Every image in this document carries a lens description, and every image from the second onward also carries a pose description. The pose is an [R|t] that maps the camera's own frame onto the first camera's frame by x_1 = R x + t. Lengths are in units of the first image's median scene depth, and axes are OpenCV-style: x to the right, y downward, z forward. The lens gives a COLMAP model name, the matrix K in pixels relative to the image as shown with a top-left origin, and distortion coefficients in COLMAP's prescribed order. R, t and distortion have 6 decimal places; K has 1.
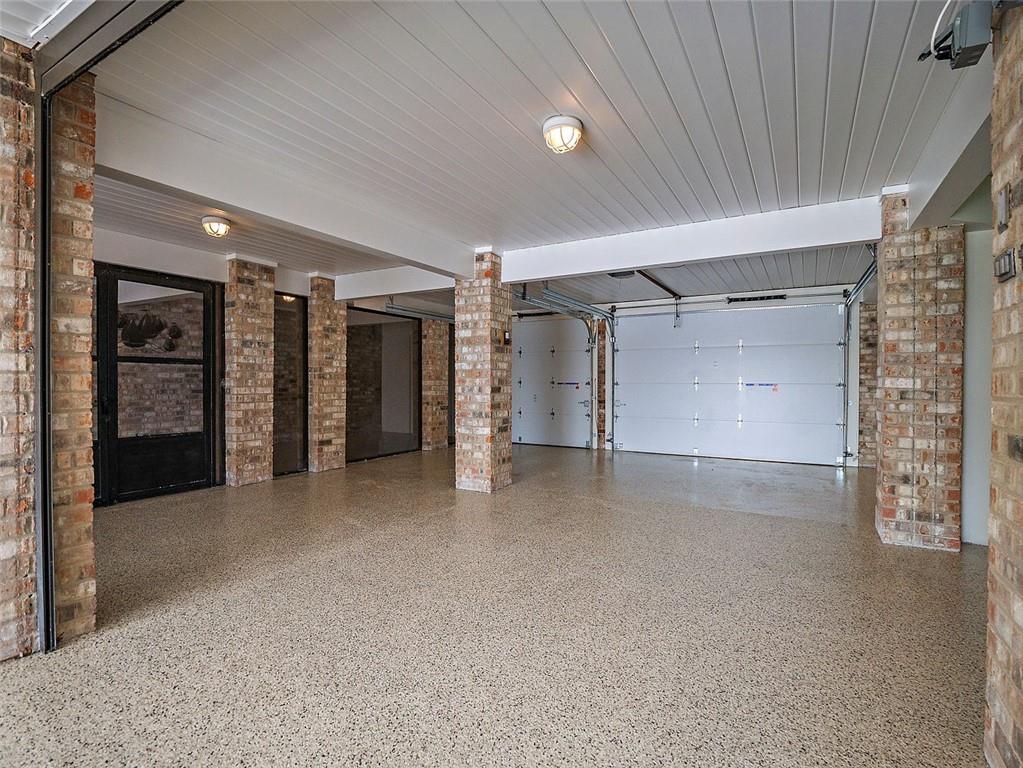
lens RADIAL K [[498.8, 0, 513.5], [0, 498.8, 384.2], [0, 0, 1]] dist [-0.006790, -0.001435]
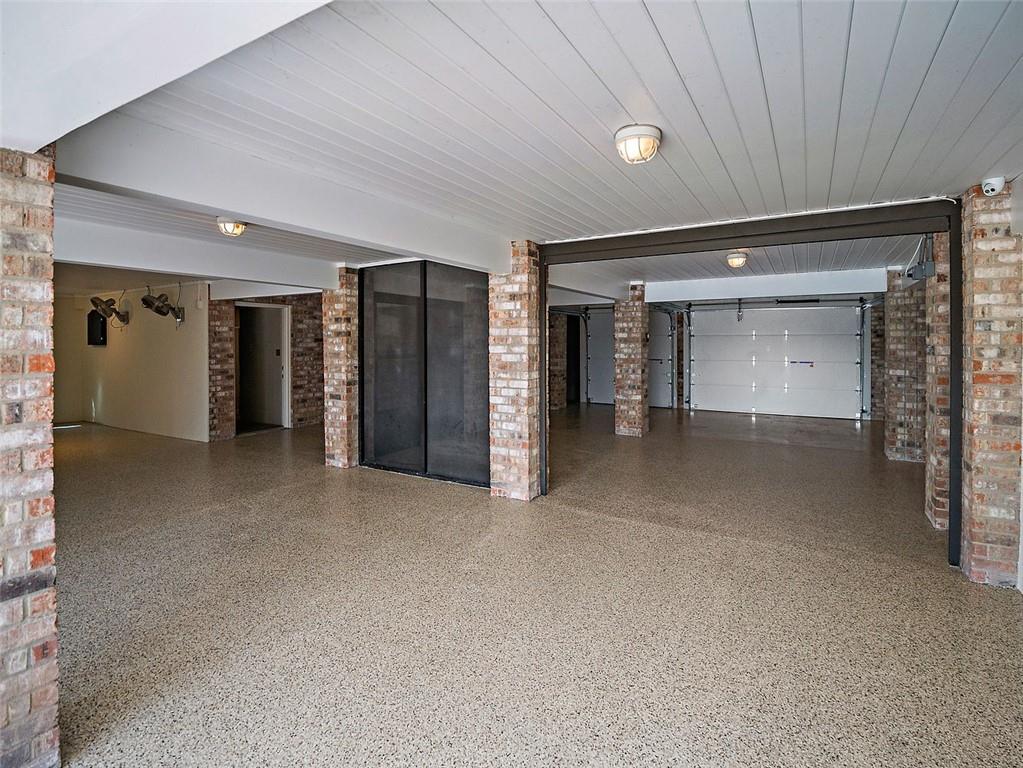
lens RADIAL K [[498.8, 0, 519.8], [0, 498.8, 341.1], [0, 0, 1]] dist [-0.006790, -0.001435]
pose [[0.999983, -0.003433, 0.004786, -0.432357], [0.003453, 0.999985, -0.004186, -0.078692], [-0.004772, 0.004203, 0.999980, -0.572409]]
